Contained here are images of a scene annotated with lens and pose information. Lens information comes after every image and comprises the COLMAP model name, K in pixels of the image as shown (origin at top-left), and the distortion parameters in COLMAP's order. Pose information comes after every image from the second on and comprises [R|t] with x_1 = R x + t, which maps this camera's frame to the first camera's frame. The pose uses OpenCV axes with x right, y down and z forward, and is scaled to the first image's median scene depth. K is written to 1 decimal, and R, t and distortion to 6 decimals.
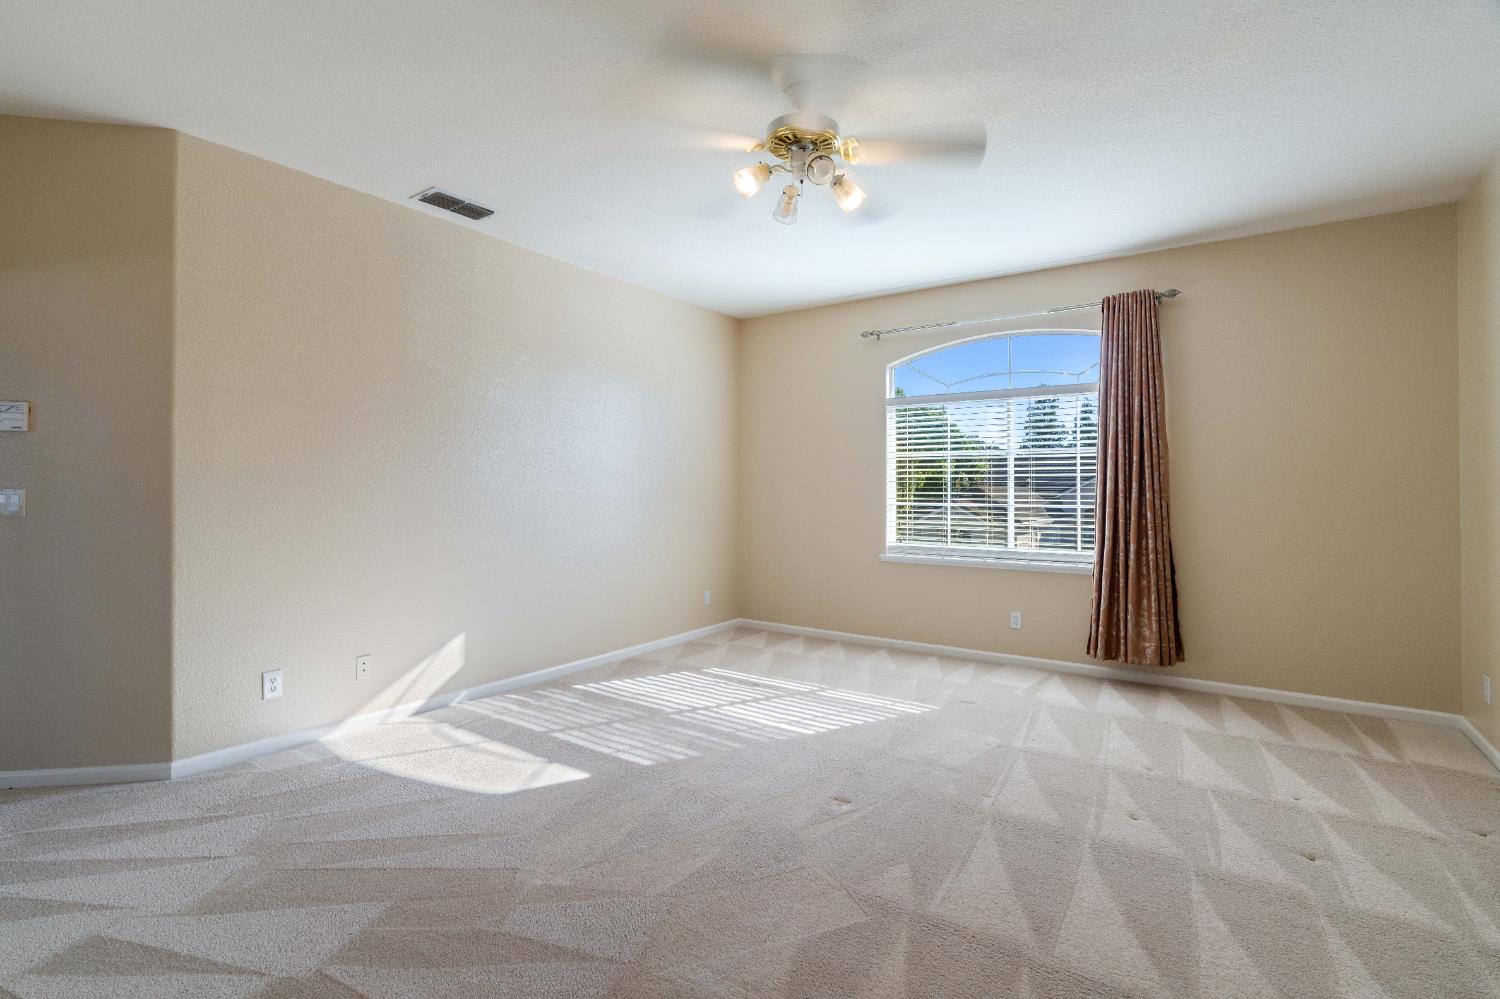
lens RADIAL K [[694.5, 0, 749.5], [0, 694.5, 486.6], [0, 0, 1]] dist [-0.000262, -0.000024]
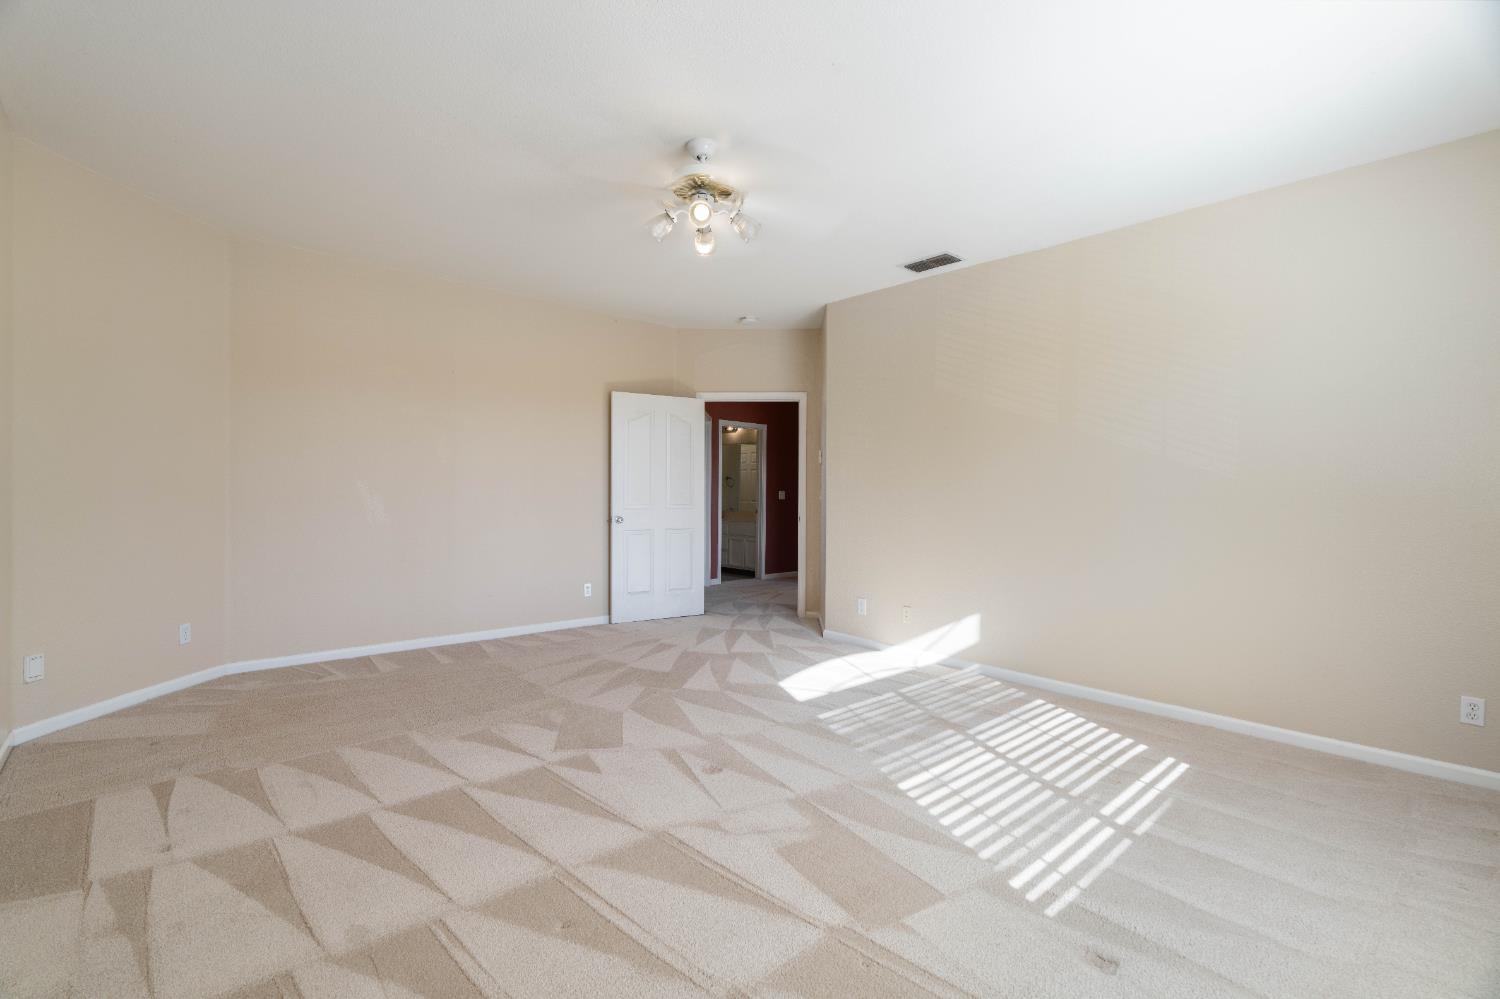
lens RADIAL K [[676.7, 0, 746.1], [0, 676.7, 498.4], [0, 0, 1]] dist [-0.002367, 0.000298]
pose [[-0.211259, 0.002946, -0.977426, 0.782662], [-0.016128, 0.999849, 0.006500, 0.017207], [0.977297, 0.017137, -0.211180, 0.866772]]
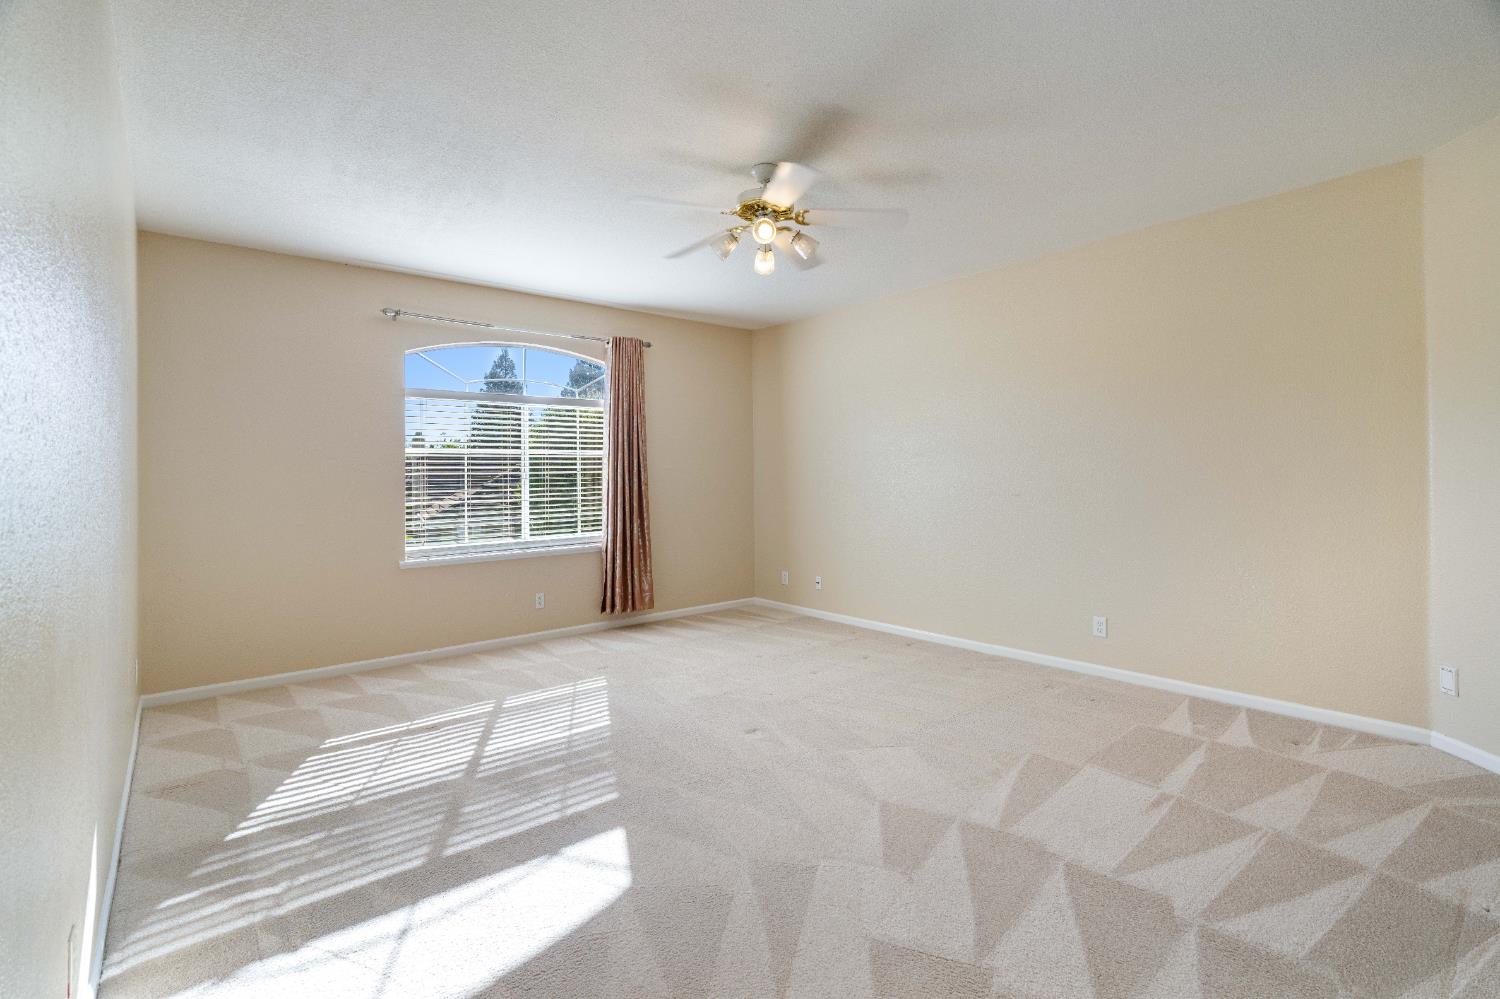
lens RADIAL K [[690.9, 0, 727.7], [0, 690.9, 472.0], [0, 0, 1]] dist [0.000474, 0.000275]
pose [[0.278348, 0.004465, 0.960470, -0.741654], [0.019548, 0.999756, -0.010312, 0.000087], [-0.960281, 0.021645, 0.278193, 0.477255]]
